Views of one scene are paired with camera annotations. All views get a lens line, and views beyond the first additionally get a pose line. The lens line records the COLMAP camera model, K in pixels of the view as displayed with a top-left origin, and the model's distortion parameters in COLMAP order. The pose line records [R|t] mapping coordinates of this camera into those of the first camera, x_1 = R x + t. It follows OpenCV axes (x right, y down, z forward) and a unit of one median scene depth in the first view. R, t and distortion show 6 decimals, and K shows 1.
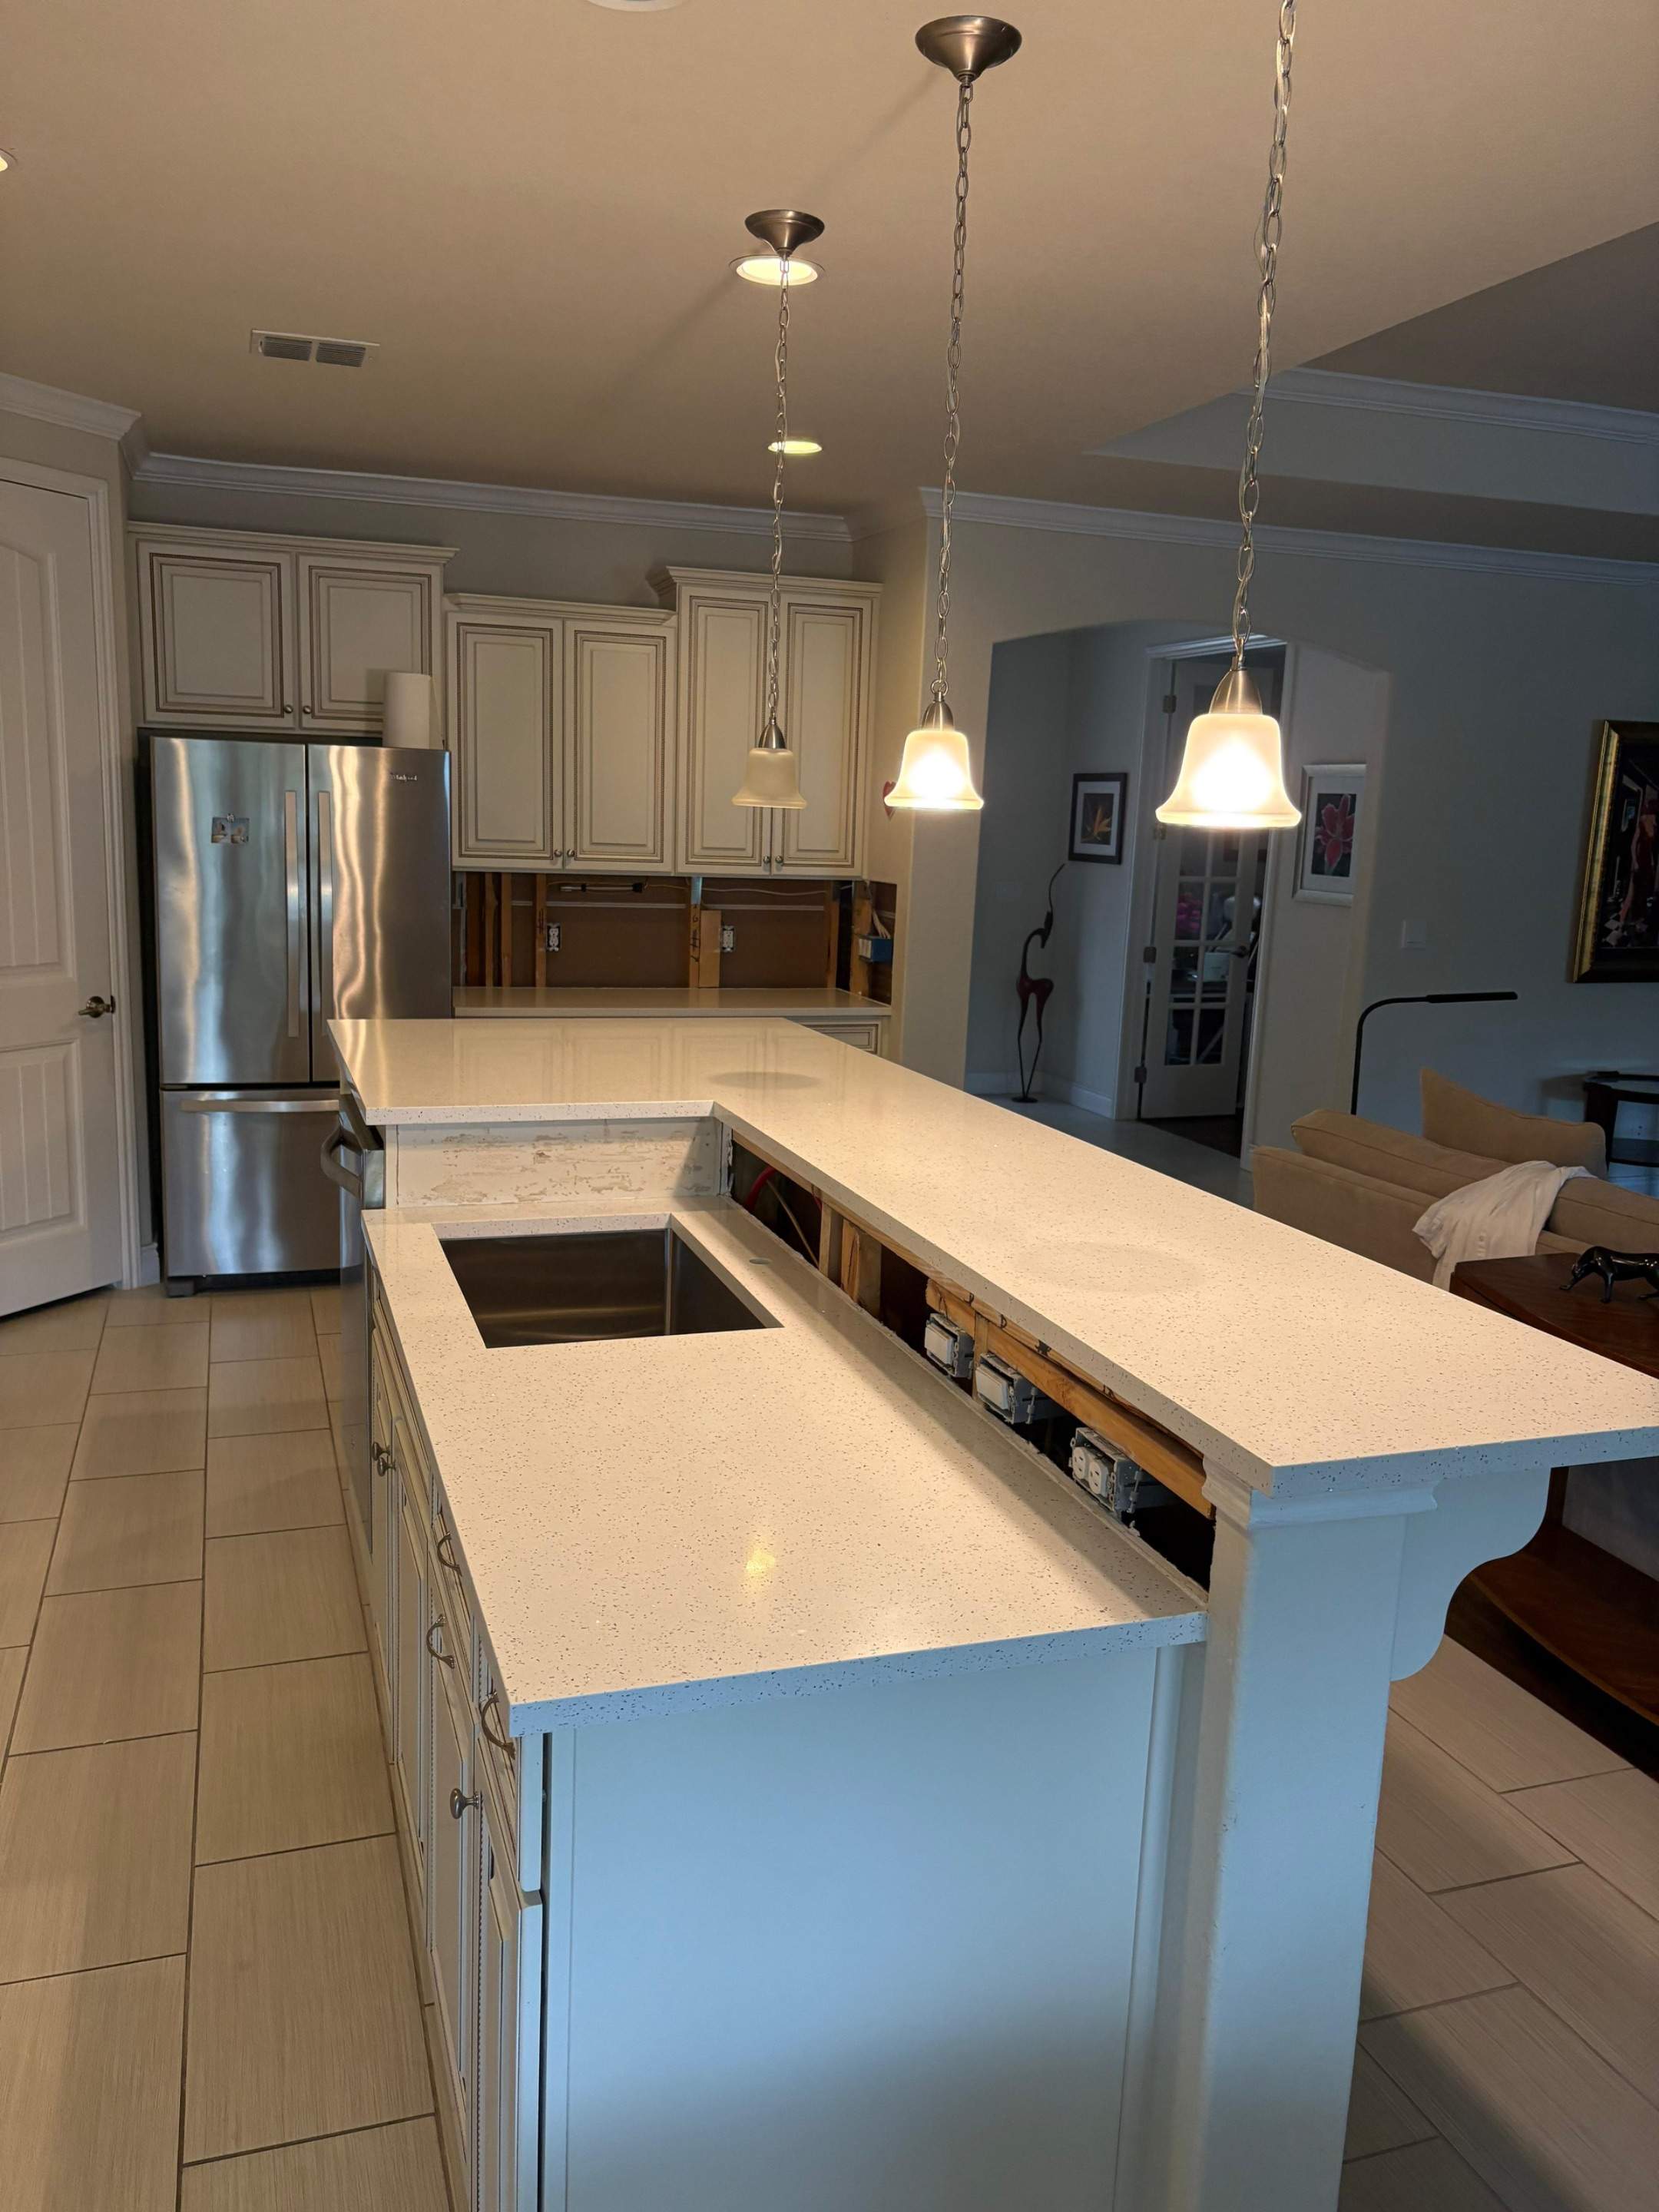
lens RADIAL K [[1682.2, 0, 834.1], [0, 1682.2, 1091.0], [0, 0, 1]] dist [0.053201, -0.051840]
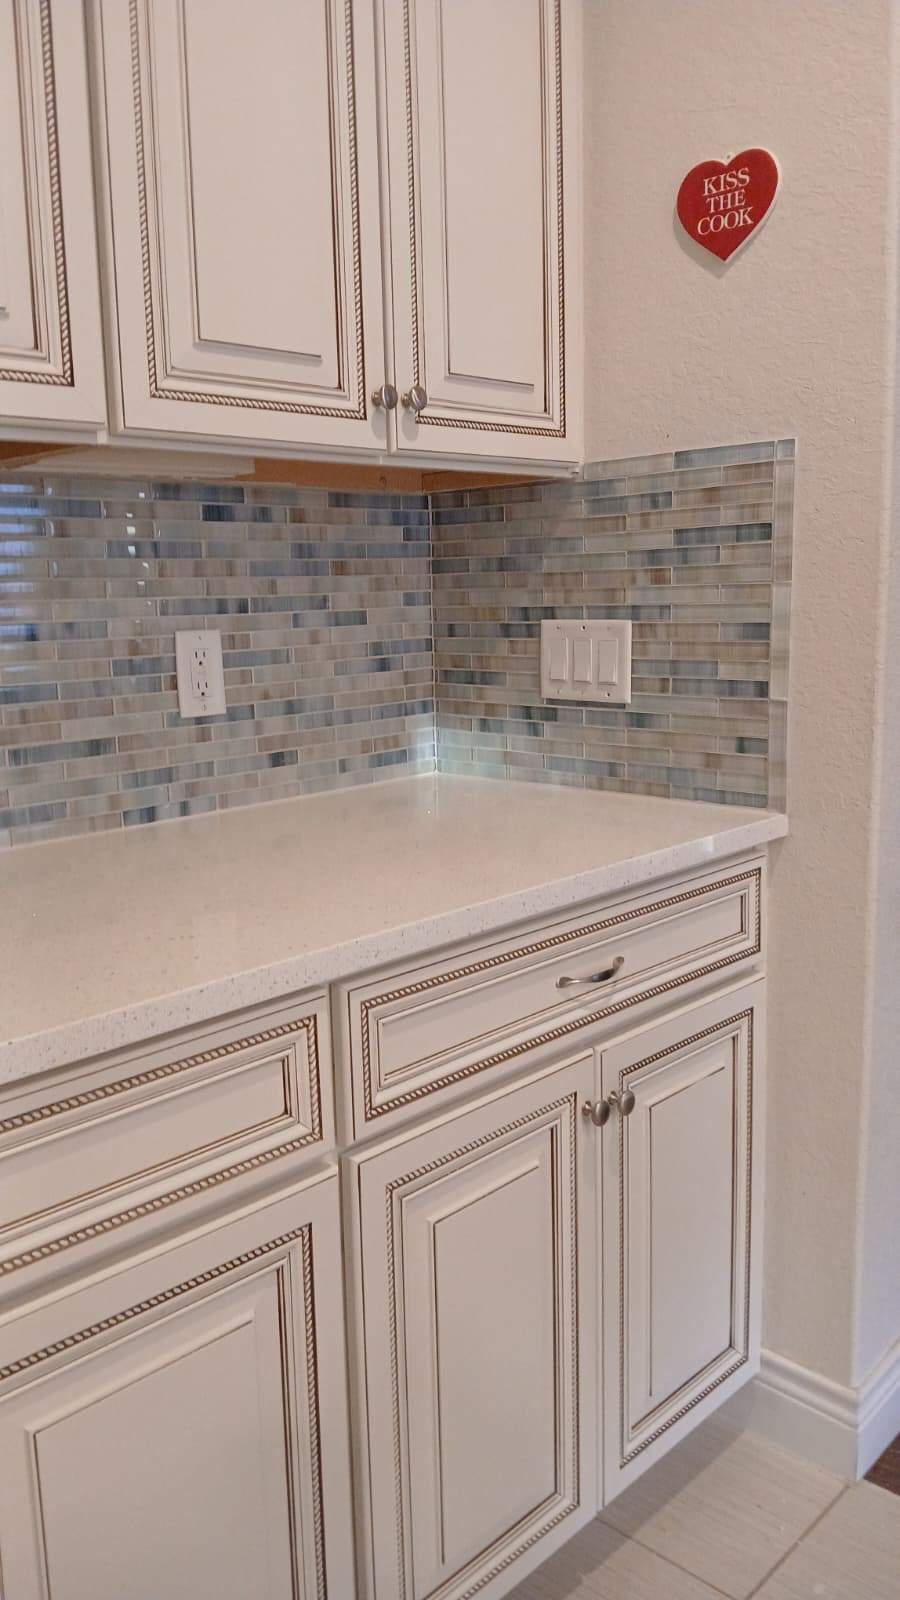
lens RADIAL K [[1253.9, 0, 444.6], [0, 1253.9, 781.3], [0, 0, 1]] dist [0.192683, -0.462145]
pose [[0.892061, -0.131441, 0.432378, -0.139319], [0.134792, 0.990606, 0.023044, -0.070005], [-0.431345, 0.037724, 0.901398, 0.775641]]
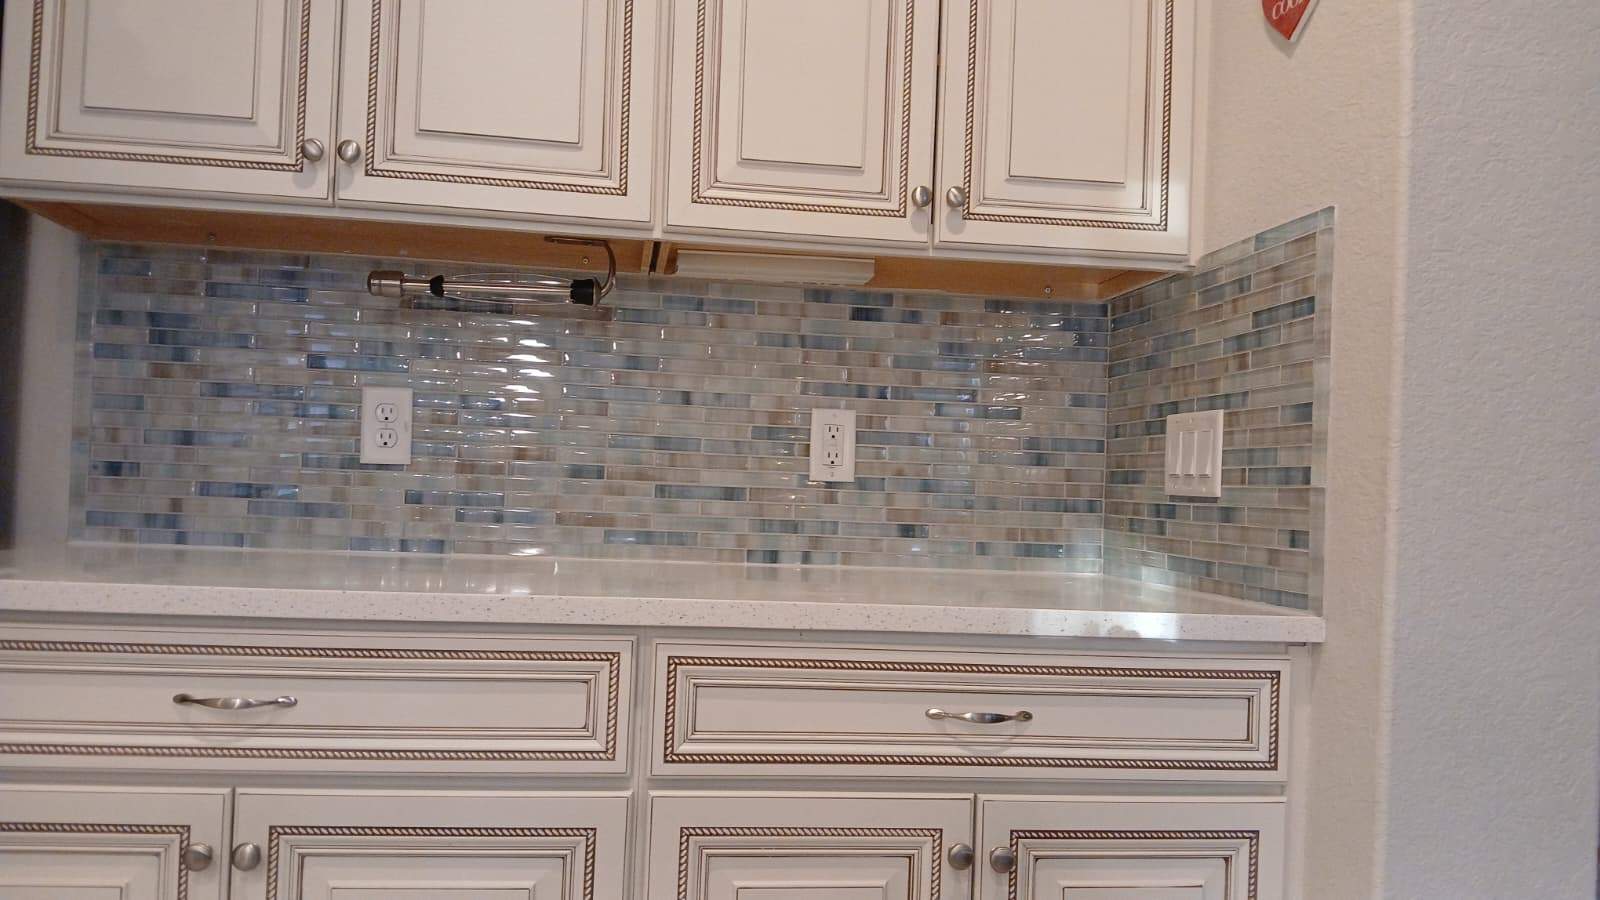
lens RADIAL K [[1253.9, 0, 788.1], [0, 1253.9, 459.8], [0, 0, 1]] dist [0.192683, -0.462145]
pose [[0.980632, -0.008005, -0.195696, -0.015267], [-0.030429, 0.980805, -0.192604, -0.028784], [0.193481, 0.194829, 0.961565, 0.735148]]
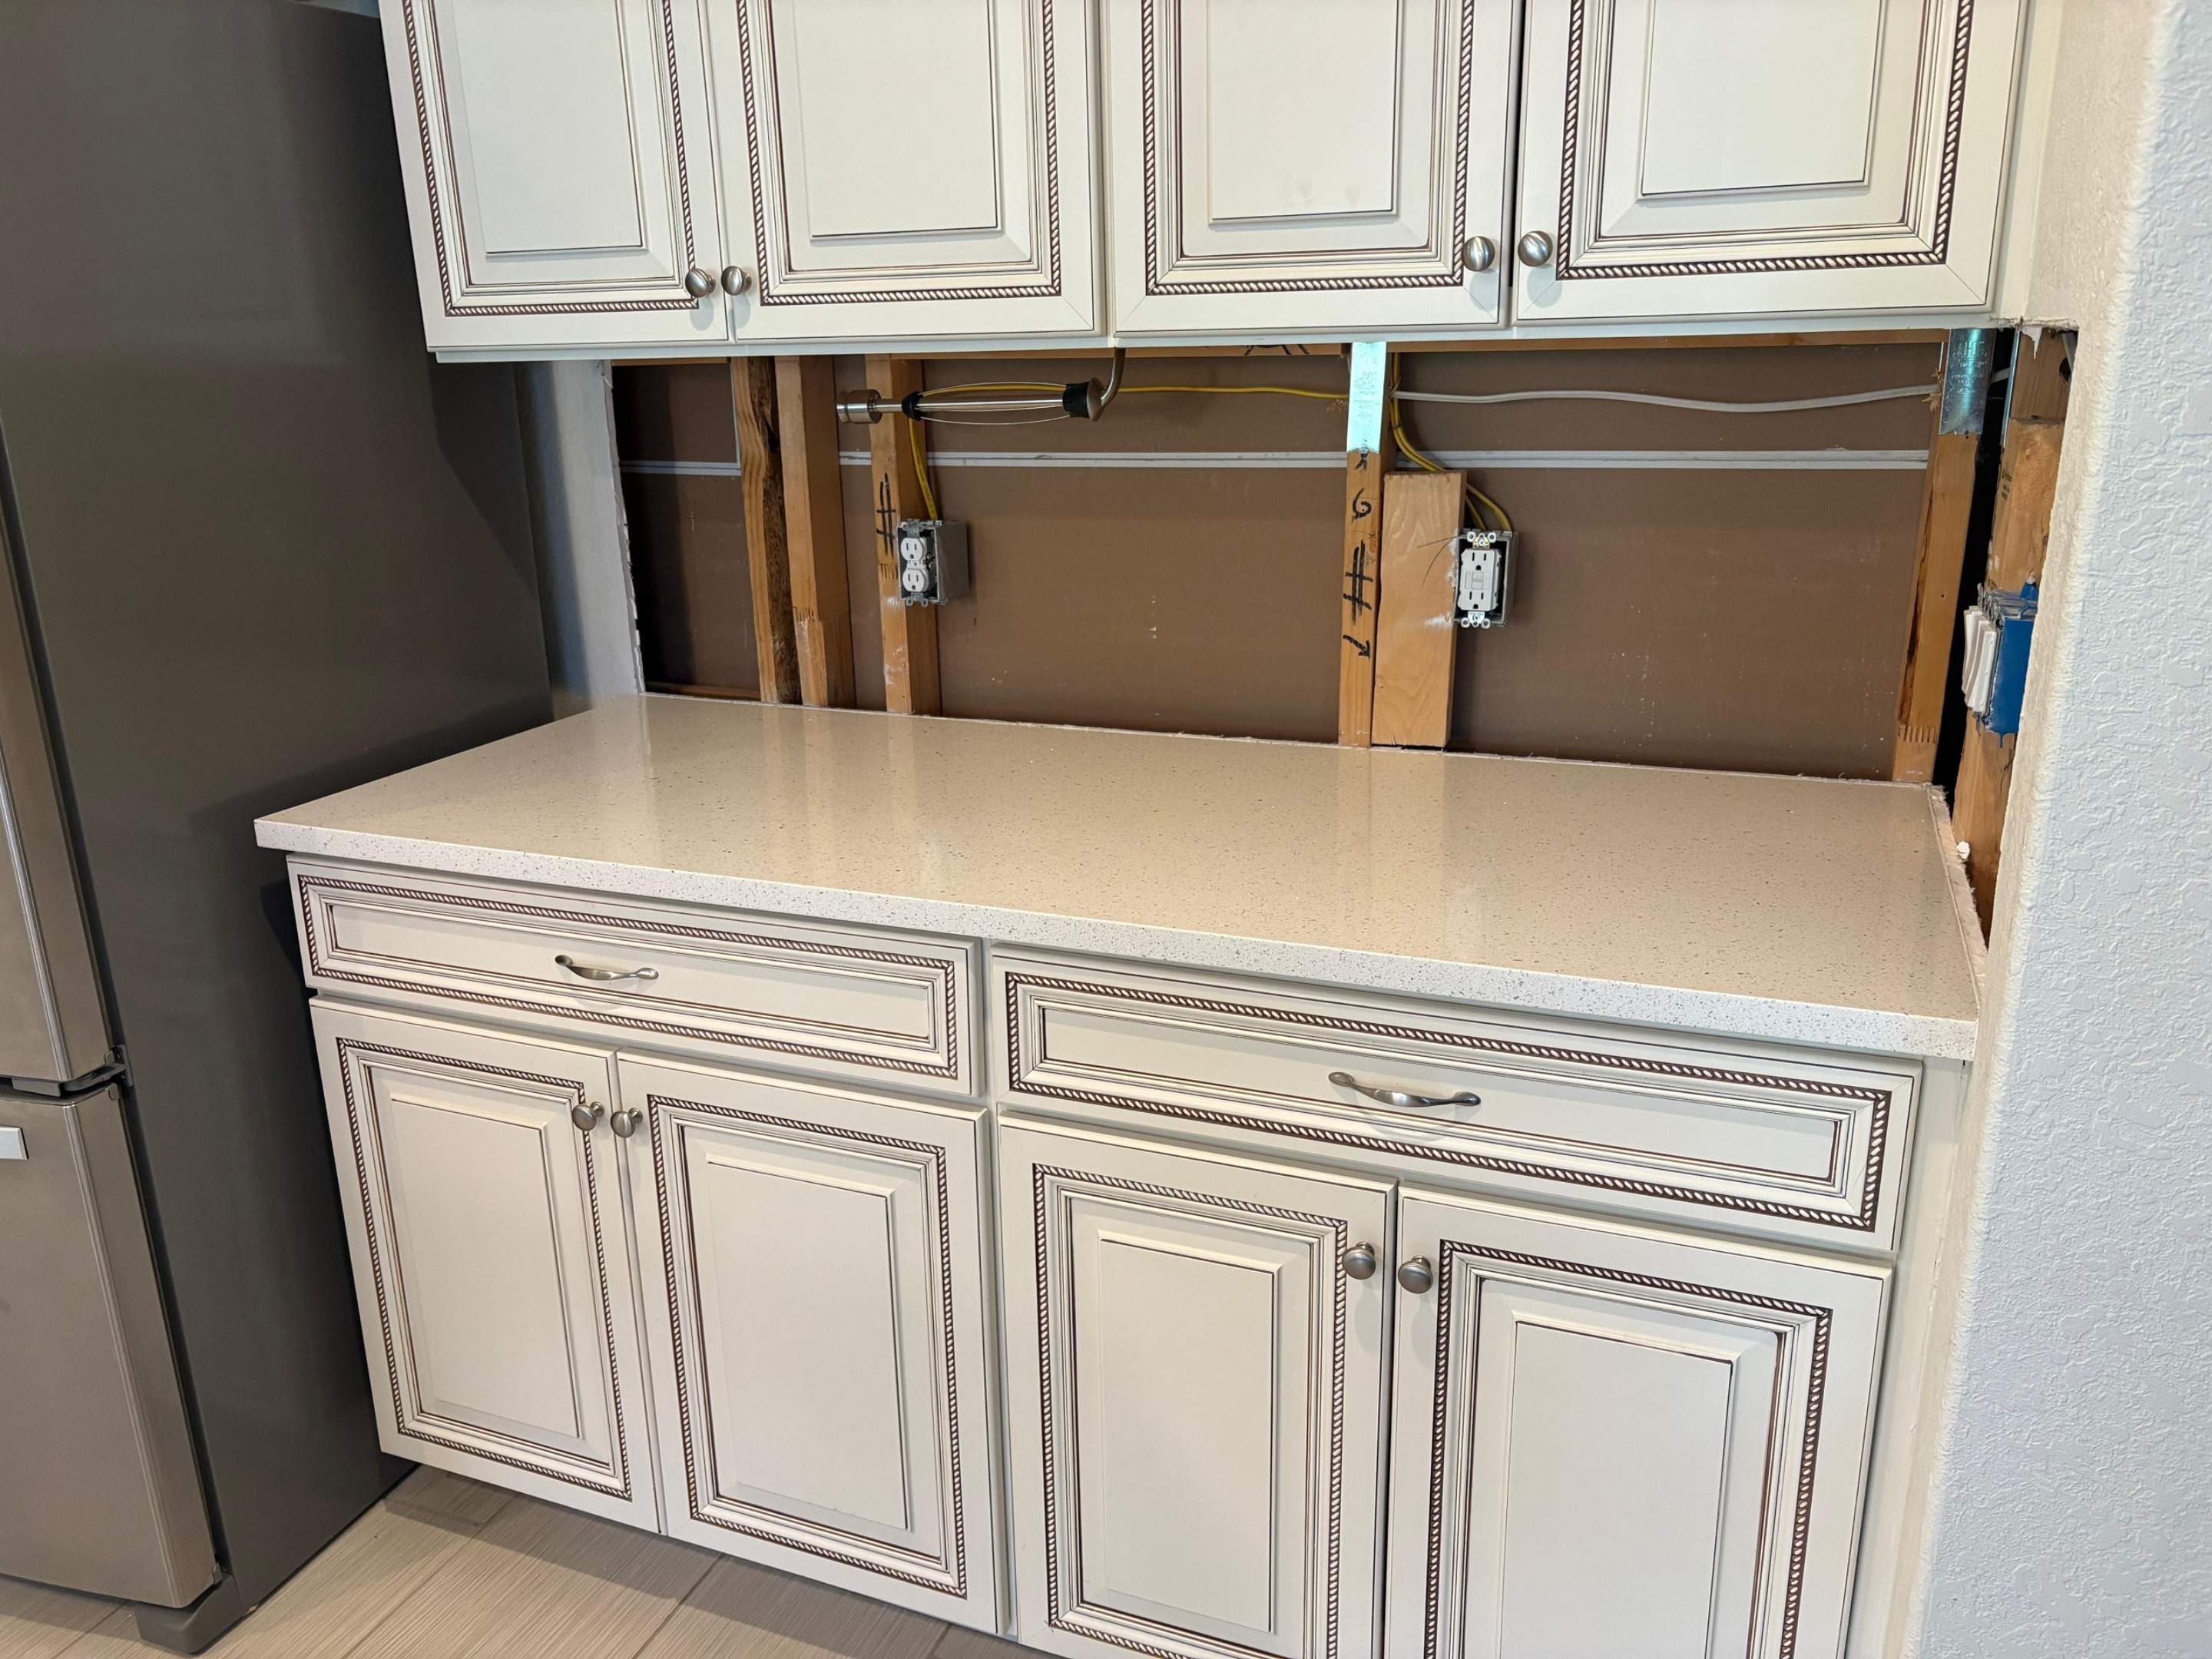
lens RADIAL K [[1698.2, 0, 1090.2], [0, 1698.2, 832.3], [0, 0, 1]] dist [0.063720, -0.060624]
pose [[0.744567, 0.136279, -0.653489, 0.080616], [-0.057128, 0.988357, 0.141023, -0.088880], [0.665098, -0.067668, 0.743684, 0.778788]]
